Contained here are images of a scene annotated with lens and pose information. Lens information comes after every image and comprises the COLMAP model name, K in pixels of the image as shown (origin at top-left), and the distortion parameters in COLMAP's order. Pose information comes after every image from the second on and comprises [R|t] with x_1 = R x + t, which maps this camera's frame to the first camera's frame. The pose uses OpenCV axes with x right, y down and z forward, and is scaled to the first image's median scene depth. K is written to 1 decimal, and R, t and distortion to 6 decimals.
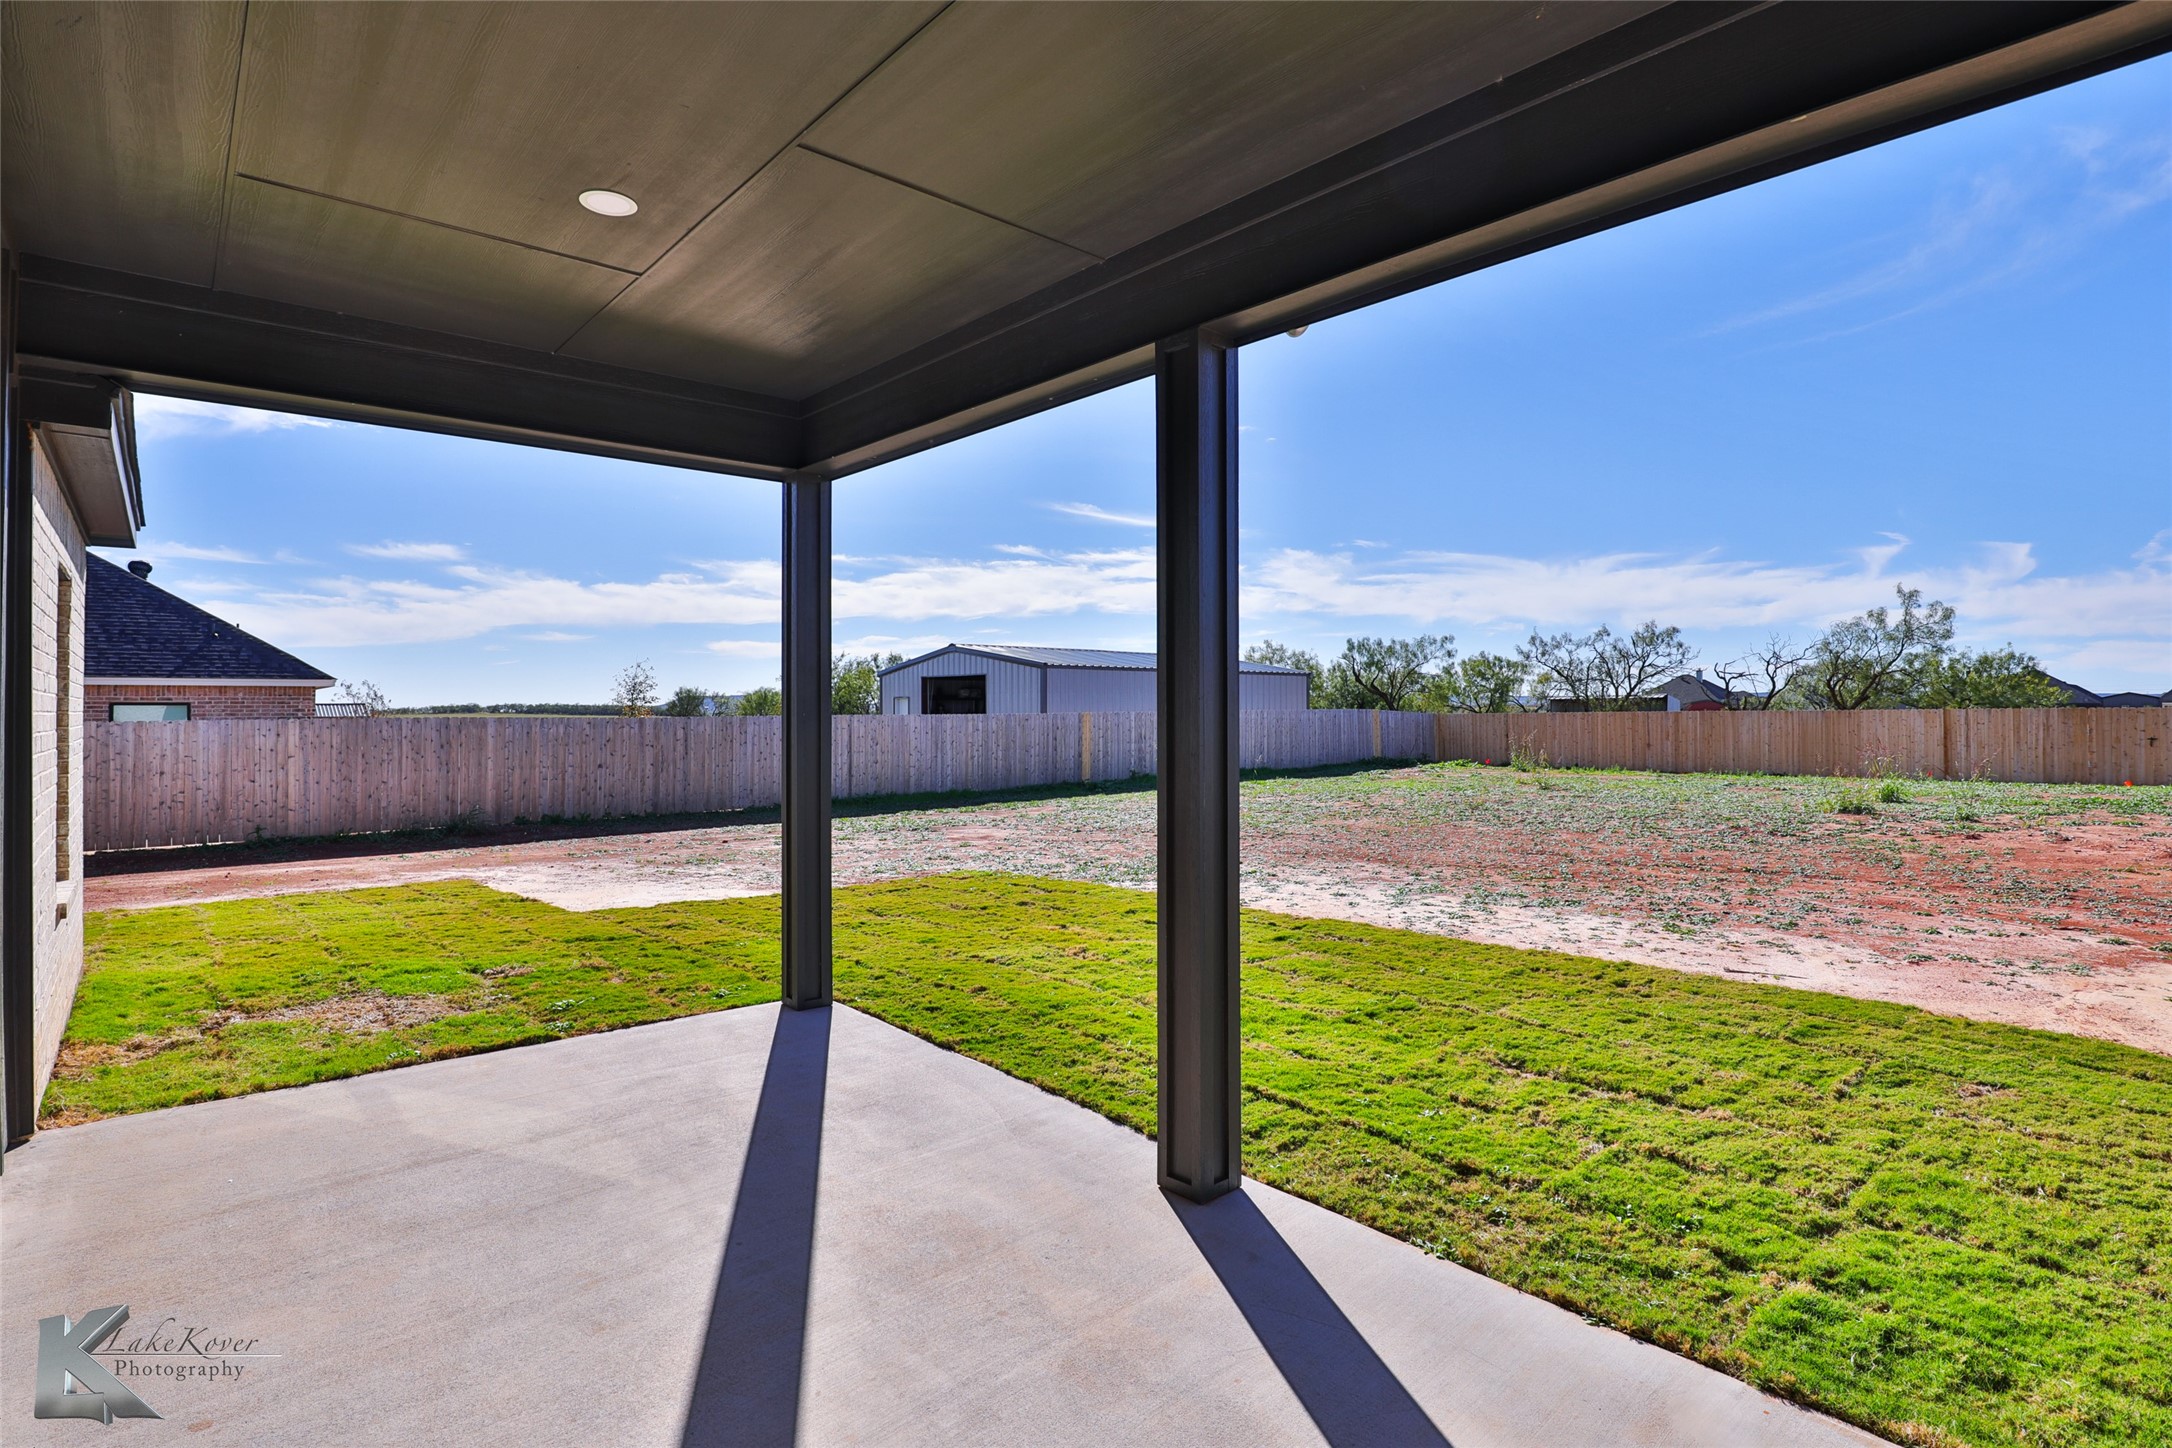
lens RADIAL K [[1049.8, 0, 1085.8], [0, 1049.8, 734.6], [0, 0, 1]] dist [-0.009942, 0.000608]
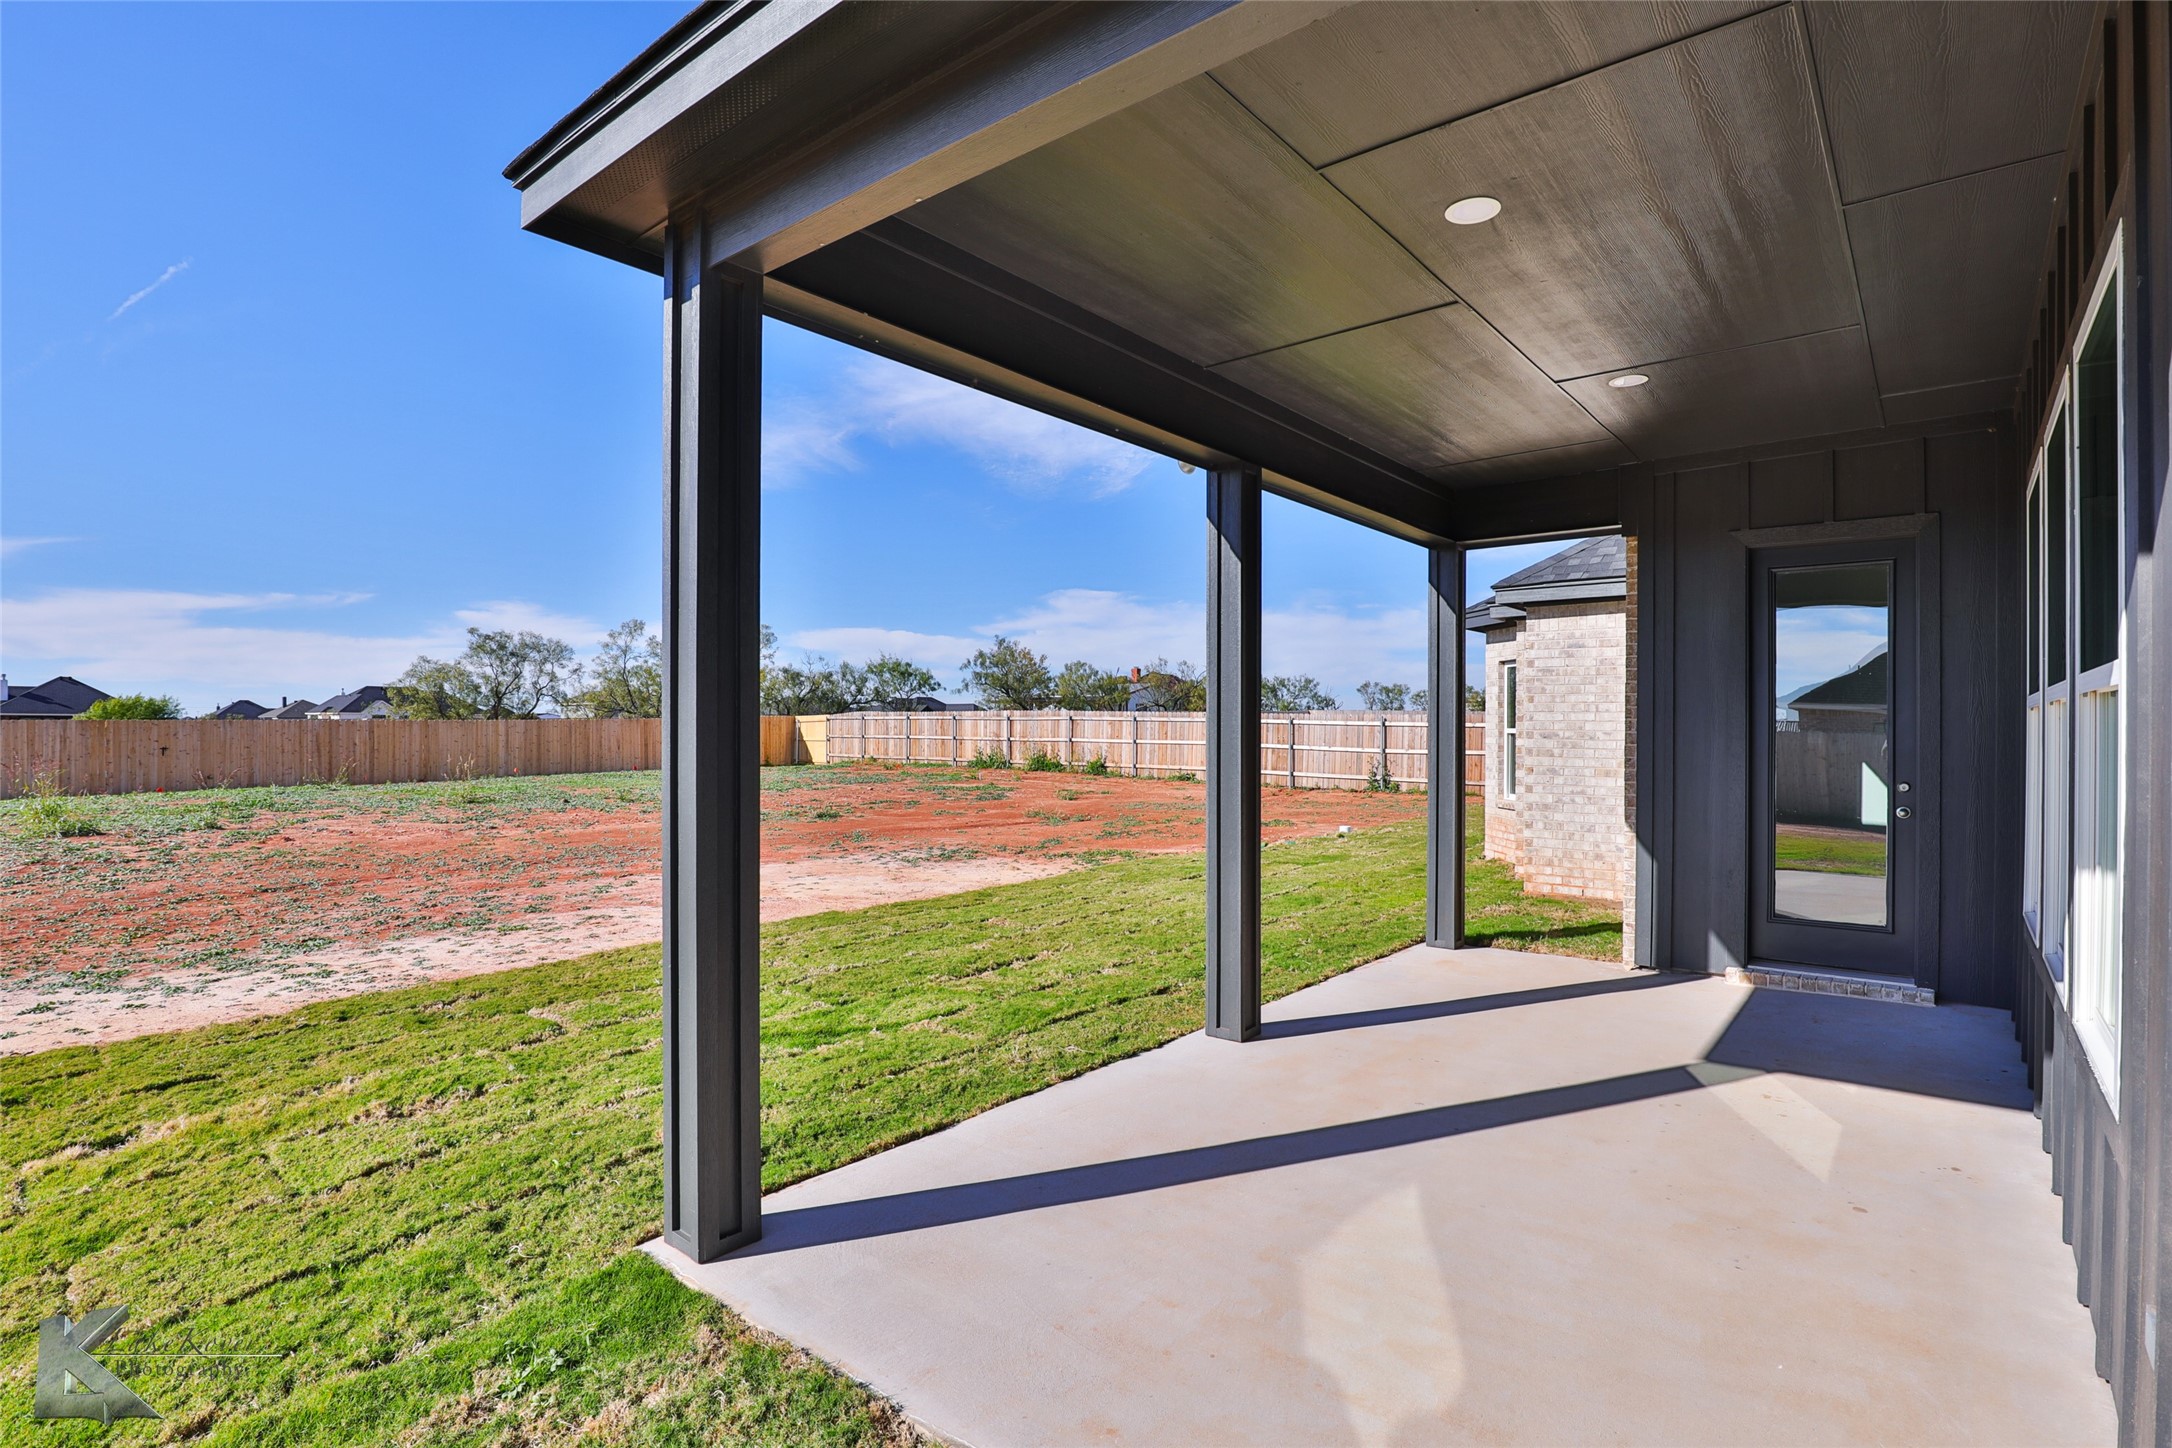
lens RADIAL K [[1049.8, 0, 1085.8], [0, 1049.8, 734.6], [0, 0, 1]] dist [-0.009942, 0.000608]
pose [[-0.144415, -0.005840, 0.989500, -0.781779], [0.019145, 0.999779, 0.008694, -0.005535], [-0.989332, 0.020199, -0.144271, 0.834140]]
